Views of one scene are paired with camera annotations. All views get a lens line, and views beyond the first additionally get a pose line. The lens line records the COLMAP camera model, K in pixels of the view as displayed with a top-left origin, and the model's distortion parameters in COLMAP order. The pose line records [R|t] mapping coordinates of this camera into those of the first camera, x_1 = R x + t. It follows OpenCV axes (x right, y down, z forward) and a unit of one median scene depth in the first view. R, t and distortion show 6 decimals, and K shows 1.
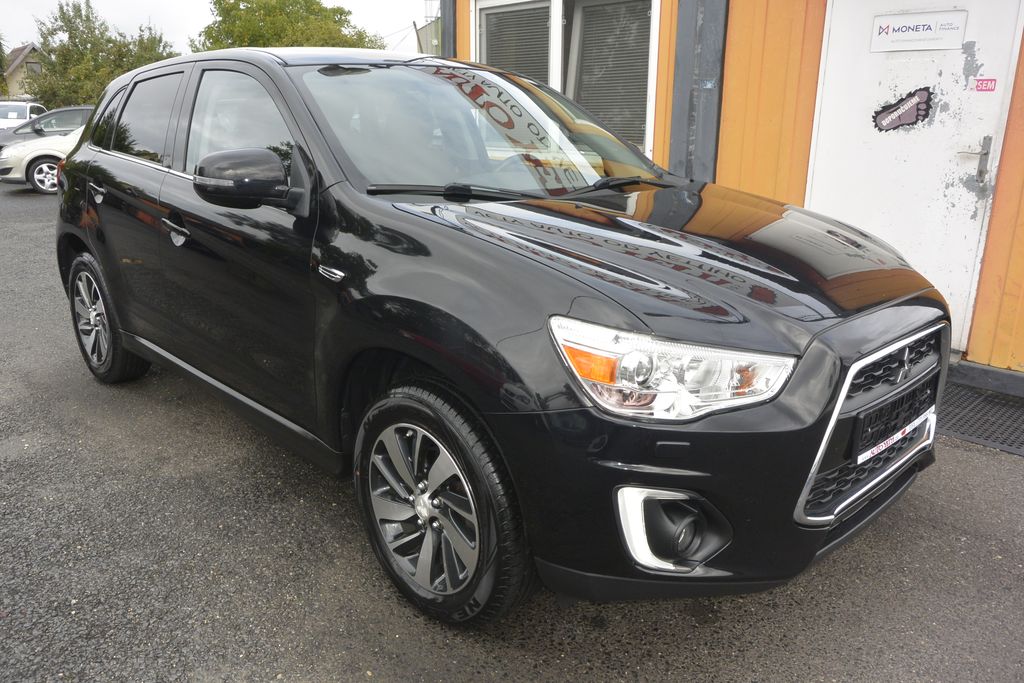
lens RADIAL K [[775.9, 0, 507.9], [0, 775.9, 336.5], [0, 0, 1]] dist [0.009118, -0.006240]
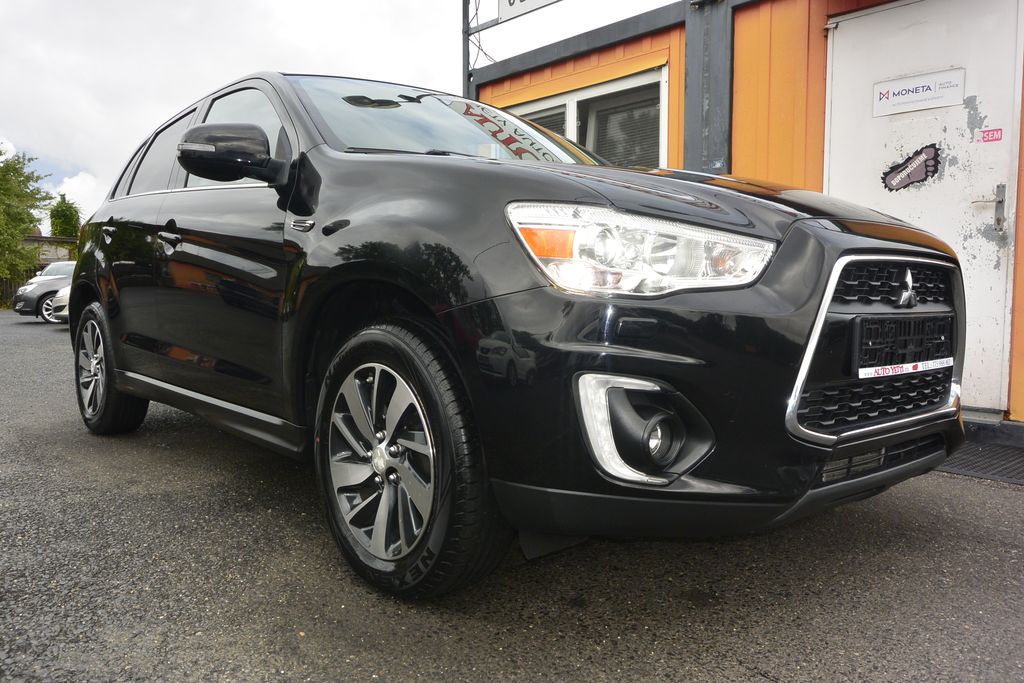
lens RADIAL K [[775.9, 0, 508.3], [0, 775.9, 336.5], [0, 0, 1]] dist [0.009118, -0.006240]
pose [[0.998669, 0.001773, -0.051555, 0.071389], [-0.012928, 0.976119, -0.216854, 0.229708], [0.049940, 0.217231, 0.974842, 0.081209]]
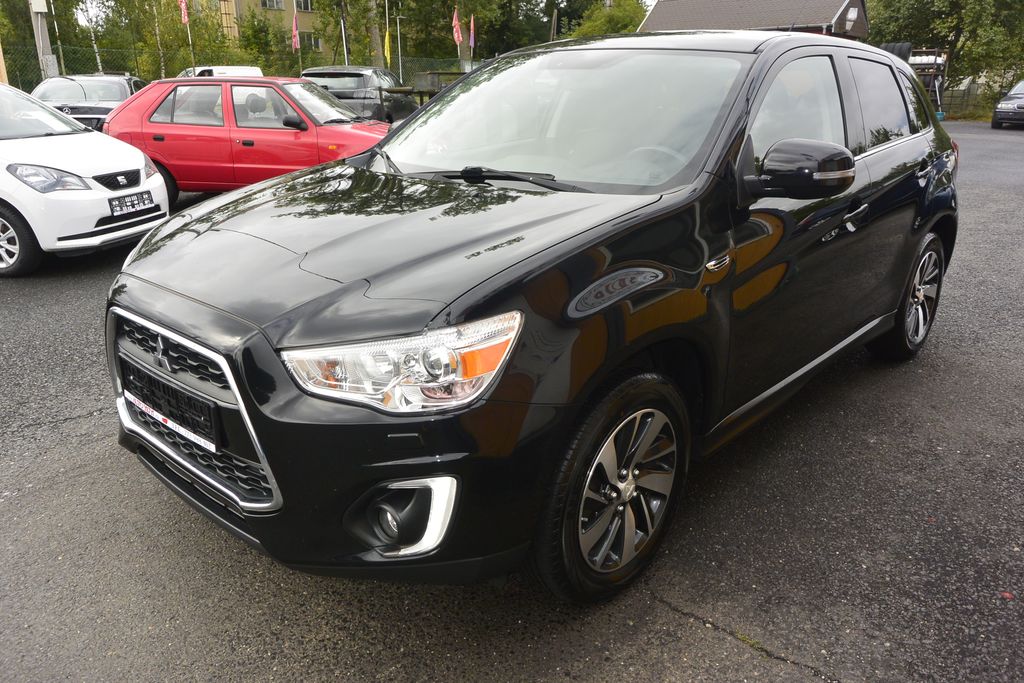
lens RADIAL K [[775.9, 0, 504.7], [0, 775.9, 344.5], [0, 0, 1]] dist [0.009118, -0.006240]
pose [[0.056411, 0.316948, -0.946764, 1.164232], [-0.274181, 0.916734, 0.290559, -0.305515], [0.960022, 0.243194, 0.138615, 1.006173]]
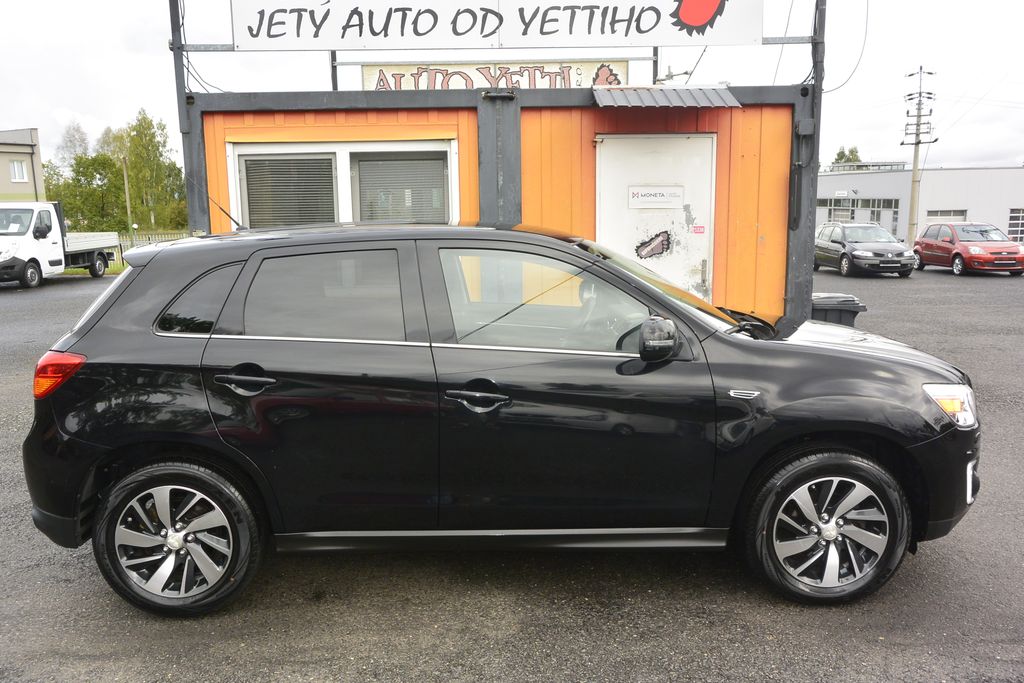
lens RADIAL K [[775.9, 0, 508.6], [0, 775.9, 334.4], [0, 0, 1]] dist [0.009118, -0.006240]
pose [[0.685714, -0.126953, 0.716714, -1.329973], [0.219733, 0.974837, -0.037555, -0.199754], [-0.693912, 0.183238, 0.696355, 0.254143]]
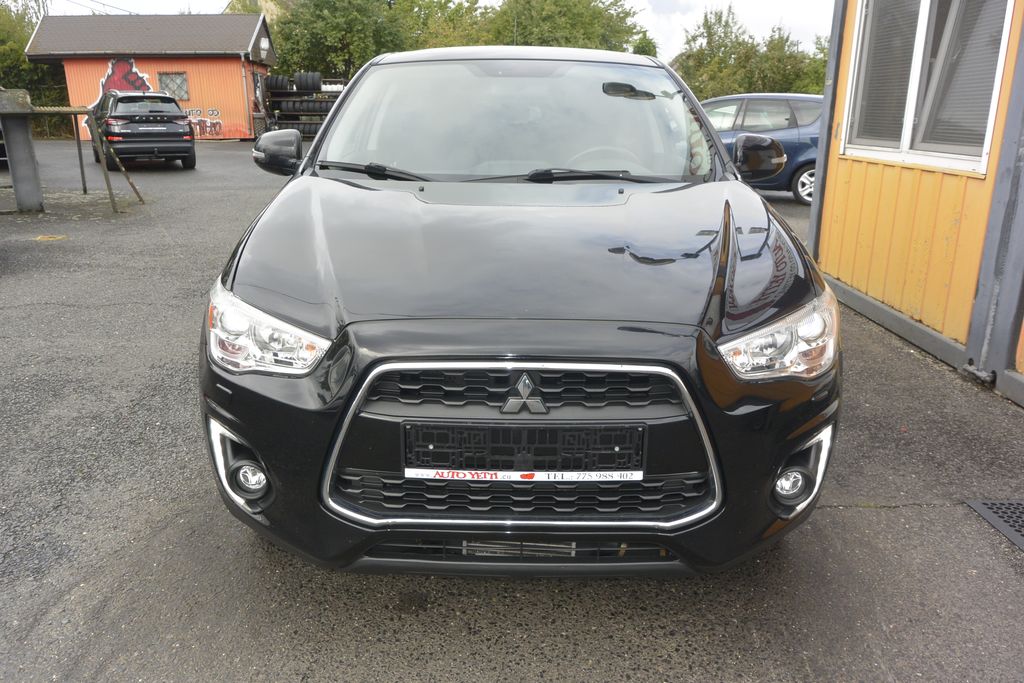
lens RADIAL K [[775.9, 0, 512.1], [0, 775.9, 342.9], [0, 0, 1]] dist [0.009118, -0.006240]
pose [[0.718286, 0.199774, -0.666450, 0.820045], [-0.193374, 0.977472, 0.084591, -0.068140], [0.668335, 0.068114, 0.740735, 0.286344]]
